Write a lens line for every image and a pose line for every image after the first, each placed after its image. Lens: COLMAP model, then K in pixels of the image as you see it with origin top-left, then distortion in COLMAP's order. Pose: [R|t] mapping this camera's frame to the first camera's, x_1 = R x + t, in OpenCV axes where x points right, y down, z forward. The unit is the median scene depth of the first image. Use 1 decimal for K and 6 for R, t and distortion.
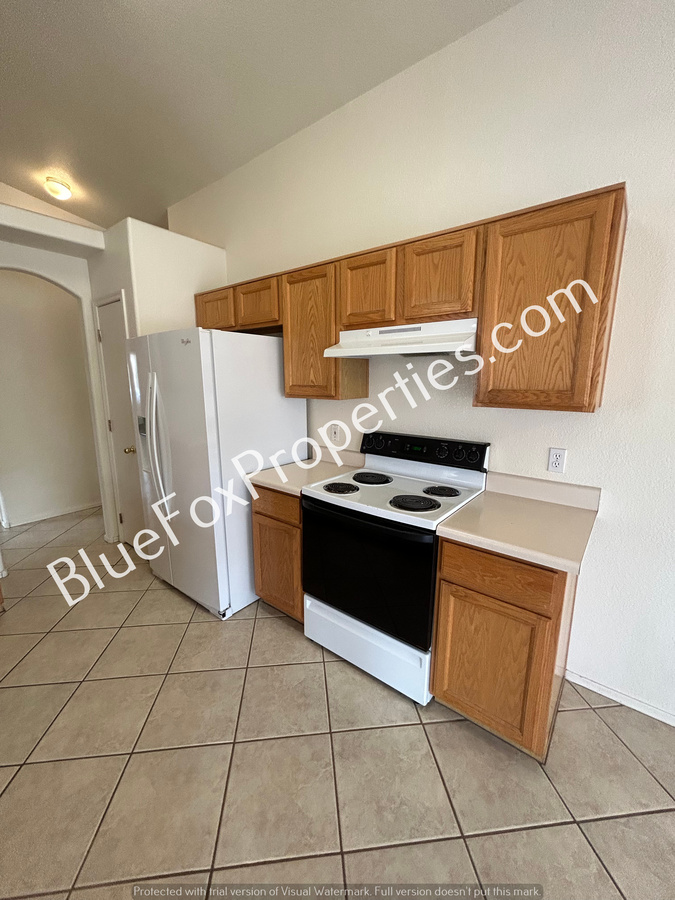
lens RADIAL K [[365.3, 0, 337.5], [0, 365.3, 450.0], [0, 0, 1]] dist [-0.000851, 0.000511]
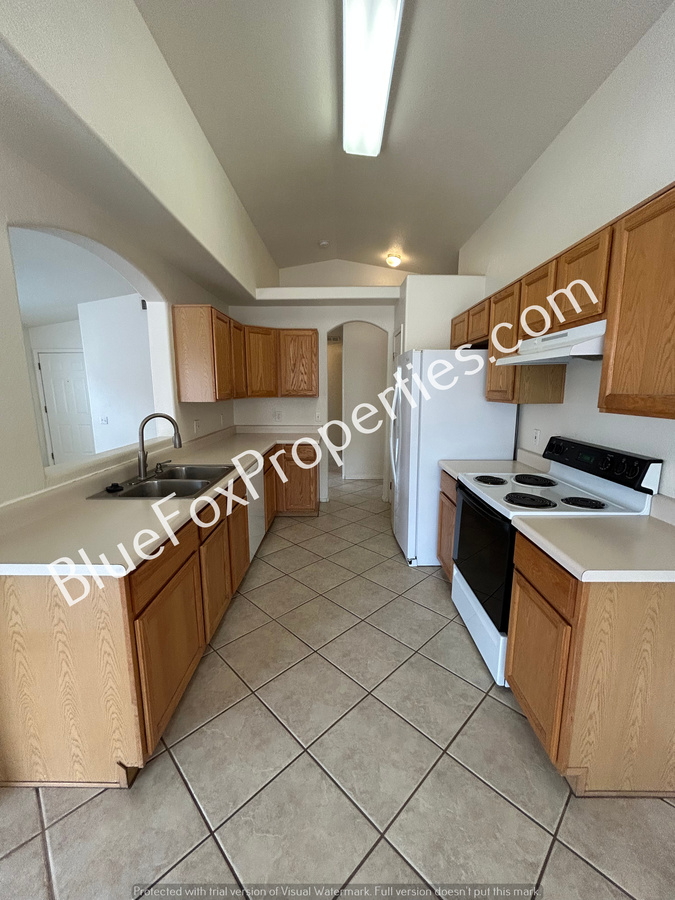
lens RADIAL K [[367.4, 0, 337.5], [0, 367.4, 450.0], [0, 0, 1]] dist [0.000108, -0.000031]
pose [[0.616103, 0.126841, -0.777386, 0.604996], [-0.144701, 0.988378, 0.046587, 0.026462], [0.774260, 0.083786, 0.627296, -0.094410]]
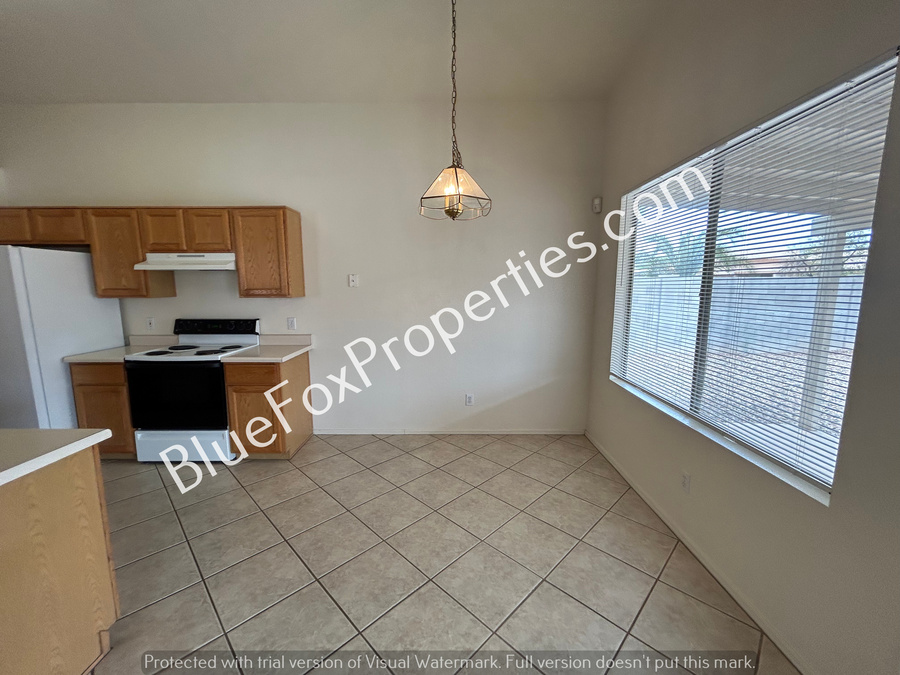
lens RADIAL K [[365.3, 0, 450.0], [0, 365.3, 337.5], [0, 0, 1]] dist [-0.000851, 0.000511]
pose [[0.777617, -0.089070, 0.622397, 0.013834], [0.122959, 0.992344, -0.011612, 0.212542], [-0.616597, 0.085559, 0.782616, -1.010694]]
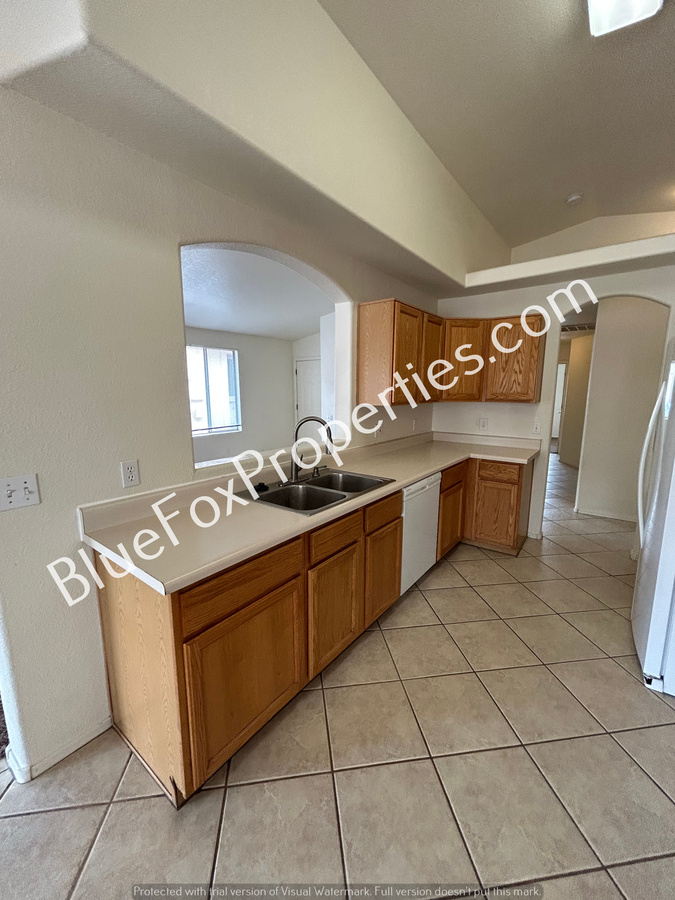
lens RADIAL K [[365.3, 0, 337.5], [0, 365.3, 450.0], [0, 0, 1]] dist [-0.000851, 0.000511]
pose [[0.021166, 0.159355, -0.986994, 0.453442], [-0.191105, 0.969657, 0.152457, -0.038808], [0.981341, 0.185393, 0.050977, 0.228793]]
